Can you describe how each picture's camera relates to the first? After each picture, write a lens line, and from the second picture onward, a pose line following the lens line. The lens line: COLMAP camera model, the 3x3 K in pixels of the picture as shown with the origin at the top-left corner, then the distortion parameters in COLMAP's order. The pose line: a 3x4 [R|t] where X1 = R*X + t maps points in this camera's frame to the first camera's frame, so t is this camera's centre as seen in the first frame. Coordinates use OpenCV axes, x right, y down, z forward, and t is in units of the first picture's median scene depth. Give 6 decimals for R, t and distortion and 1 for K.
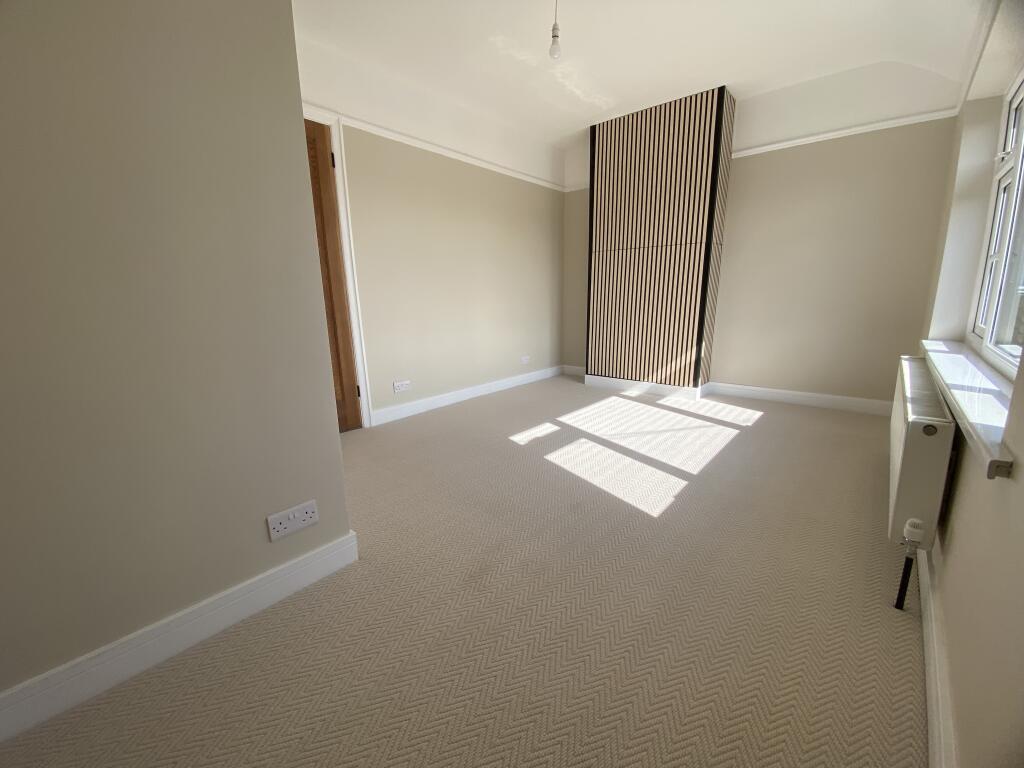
lens RADIAL K [[414.3, 0, 512.0], [0, 414.3, 384.0], [0, 0, 1]] dist [-0.000714, -0.000118]
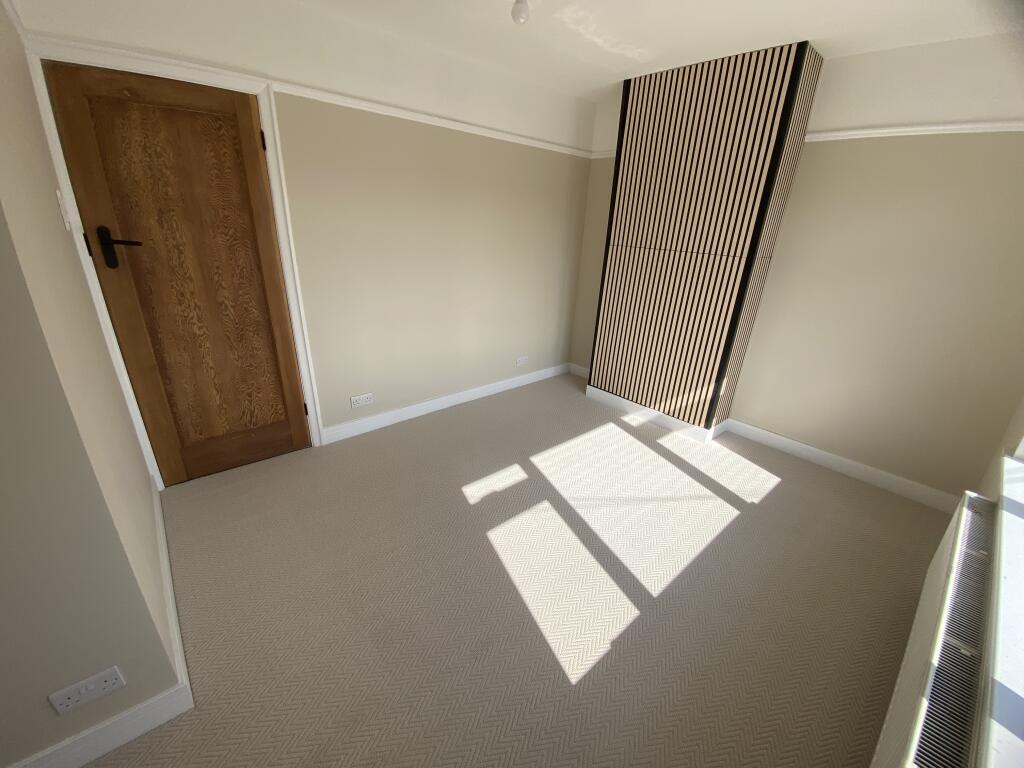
lens RADIAL K [[422.2, 0, 512.0], [0, 422.2, 384.0], [0, 0, 1]] dist [-0.001093, -0.000223]
pose [[0.990584, 0.104680, -0.088232, 0.129249], [-0.090277, 0.983963, 0.153840, -0.194737], [0.102921, -0.144426, 0.984149, 0.143909]]
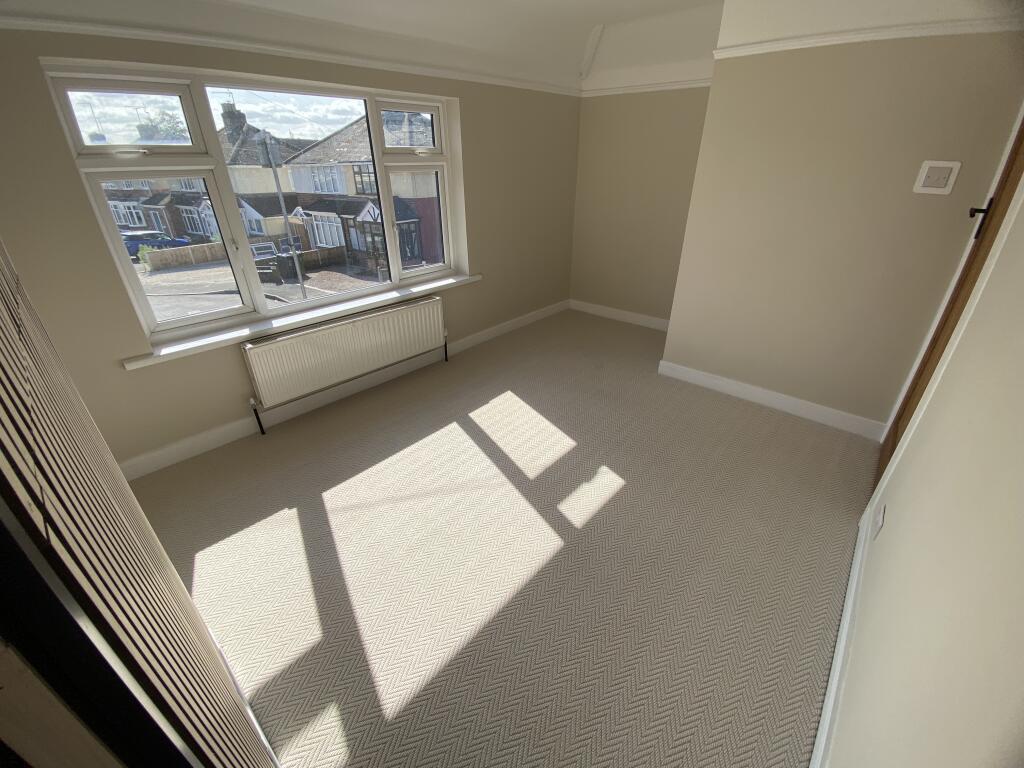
lens RADIAL K [[422.2, 0, 512.0], [0, 422.2, 384.0], [0, 0, 1]] dist [-0.001093, -0.000223]
pose [[-0.999604, 0.024138, 0.014492, 0.160953], [0.027731, 0.755264, 0.654834, -0.458147], [0.004861, 0.654977, -0.755634, 1.259078]]
